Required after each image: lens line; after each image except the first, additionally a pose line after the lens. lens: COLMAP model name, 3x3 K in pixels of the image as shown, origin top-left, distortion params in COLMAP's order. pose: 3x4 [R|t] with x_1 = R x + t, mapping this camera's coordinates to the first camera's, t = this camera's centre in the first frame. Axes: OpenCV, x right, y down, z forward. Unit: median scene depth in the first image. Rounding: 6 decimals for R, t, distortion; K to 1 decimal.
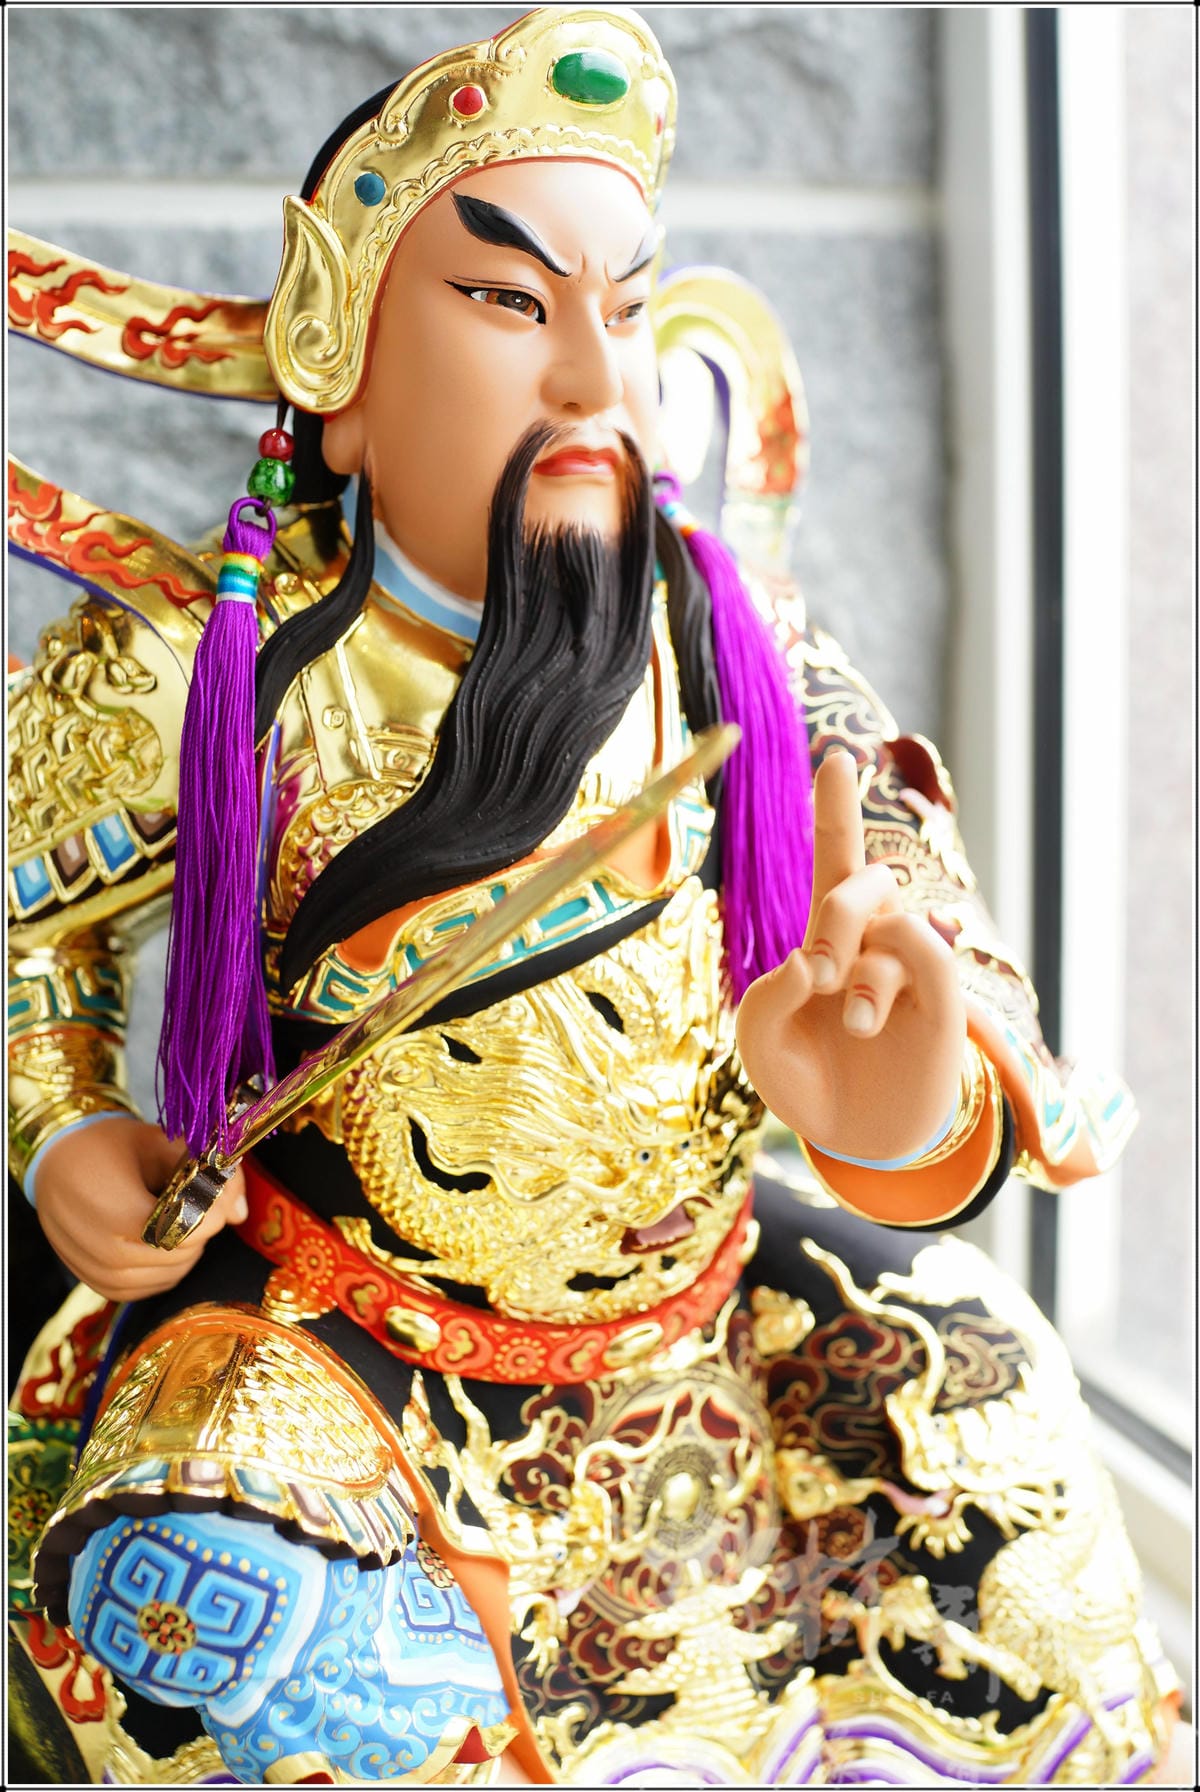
lens RADIAL K [[1790.1, 0, 600.6], [0, 1790.1, 889.4], [0, 0, 1]] dist [-0.060896, -0.119678]
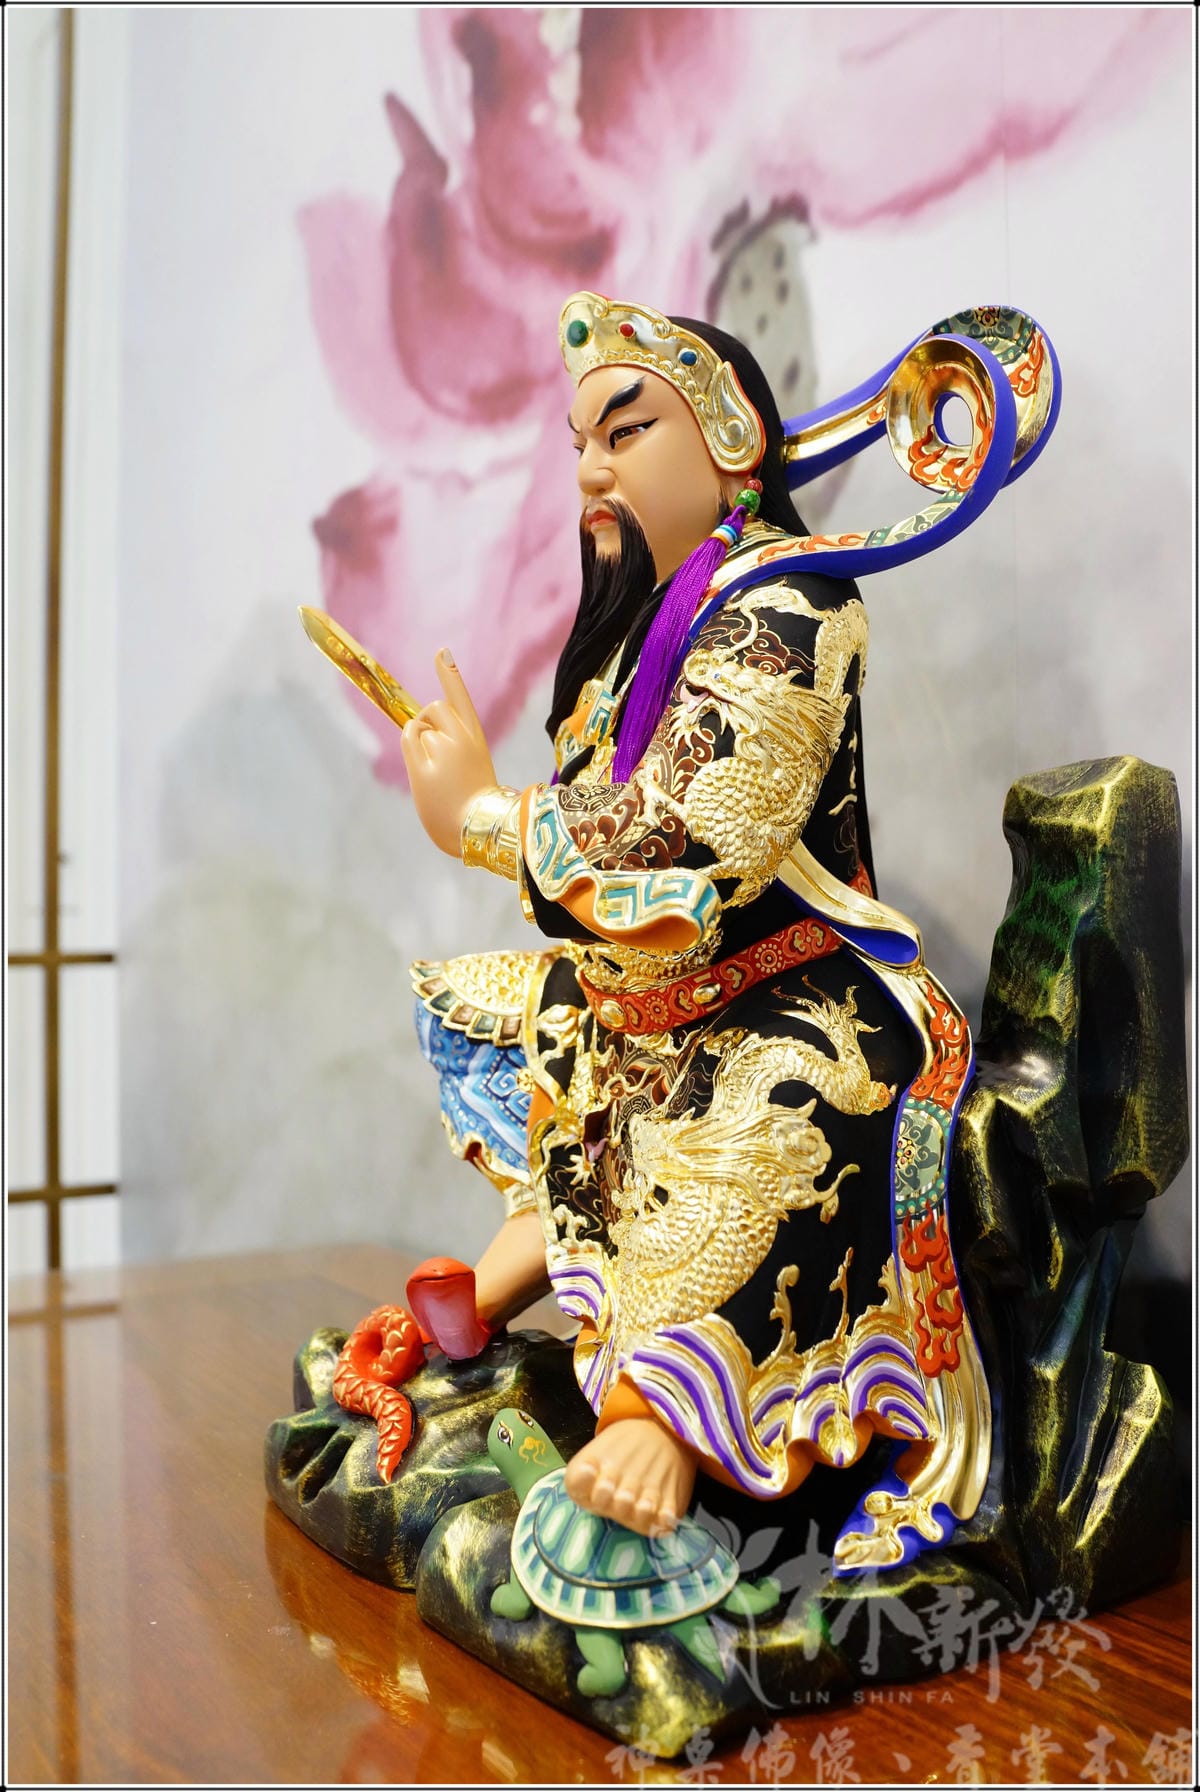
lens RADIAL K [[1735.2, 0, 597.4], [0, 1735.2, 896.2], [0, 0, 1]] dist [-0.082719, 0.027534]
pose [[-0.084741, 0.033220, -0.995849, 1.757461], [-0.162572, 0.985590, 0.046712, 0.070260], [0.983051, 0.165856, -0.078119, 1.139346]]
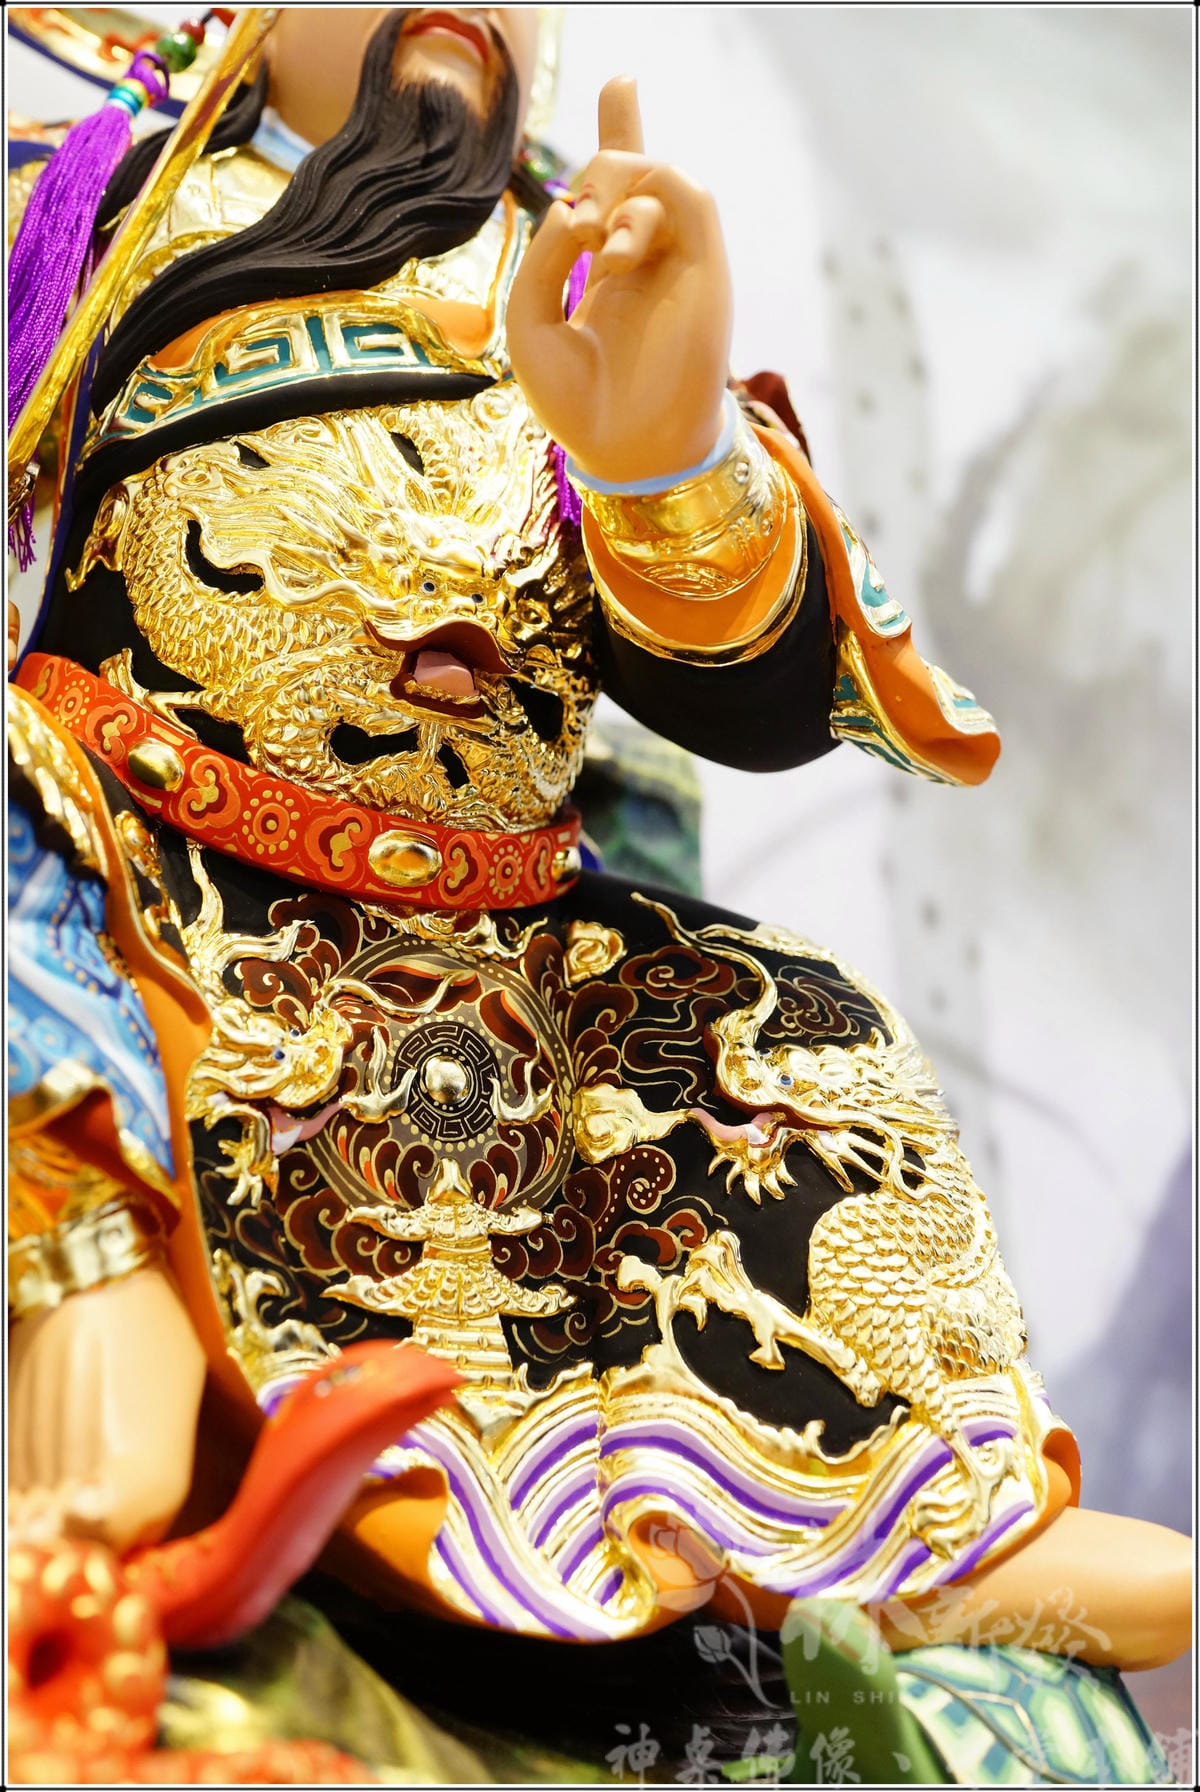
lens RADIAL K [[1777.0, 0, 596.6], [0, 1777.0, 885.6], [0, 0, 1]] dist [-0.065125, -0.138066]
pose [[0.994308, 0.066652, -0.083122, 0.194328], [-0.094556, 0.911564, -0.400137, 0.636319], [0.049101, 0.405720, 0.912678, 0.211990]]
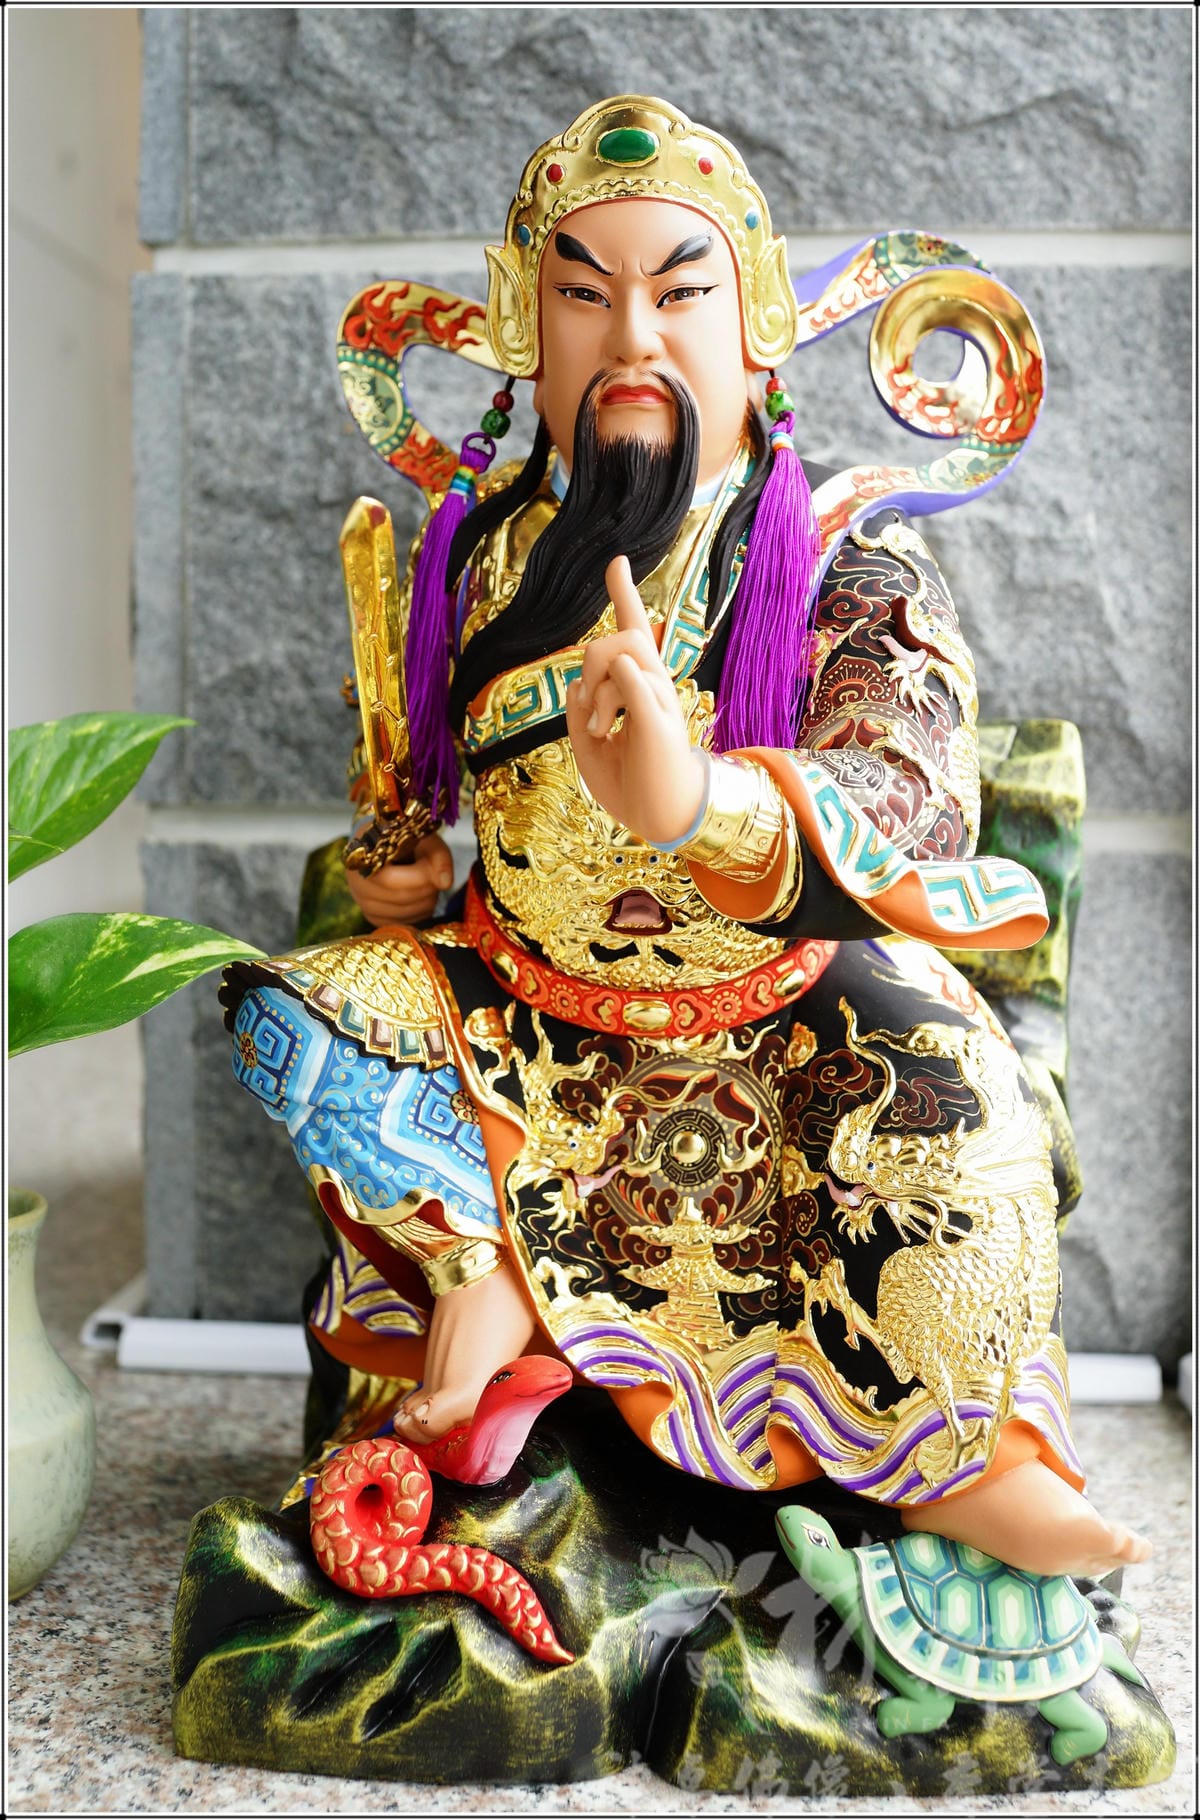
lens RADIAL K [[1886.2, 0, 621.6], [0, 1886.2, 926.0], [0, 0, 1]] dist [-0.076363, -0.021871]
pose [[0.743614, 0.108973, -0.659668, 1.021995], [-0.147387, 0.989075, -0.002753, 0.200494], [0.652162, 0.099274, 0.751552, -0.152428]]
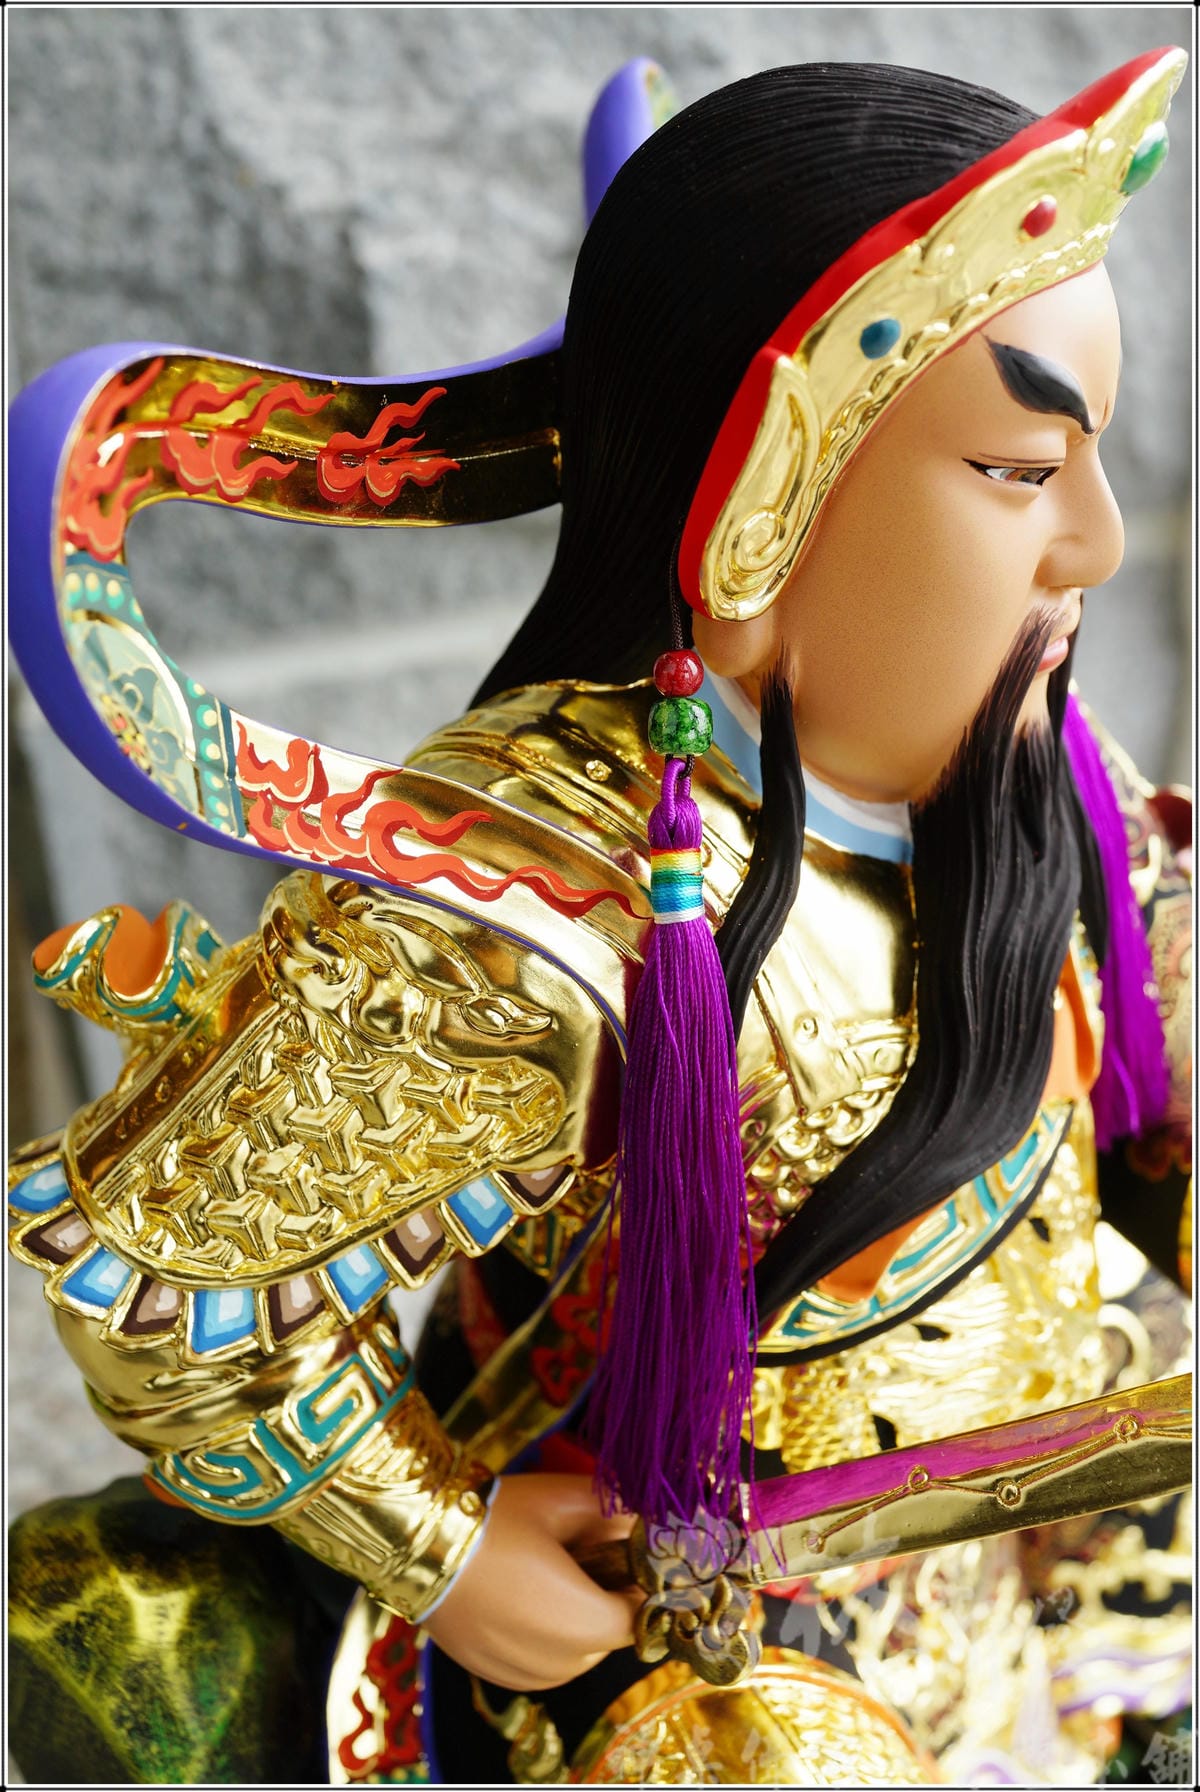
lens RADIAL K [[1790.1, 0, 600.6], [0, 1790.1, 889.4], [0, 0, 1]] dist [-0.060896, -0.119678]
pose [[0.891725, -0.219454, 0.395812, -0.486191], [0.085753, 0.940657, 0.328346, -0.385524], [-0.444380, -0.258852, 0.857626, 0.368166]]
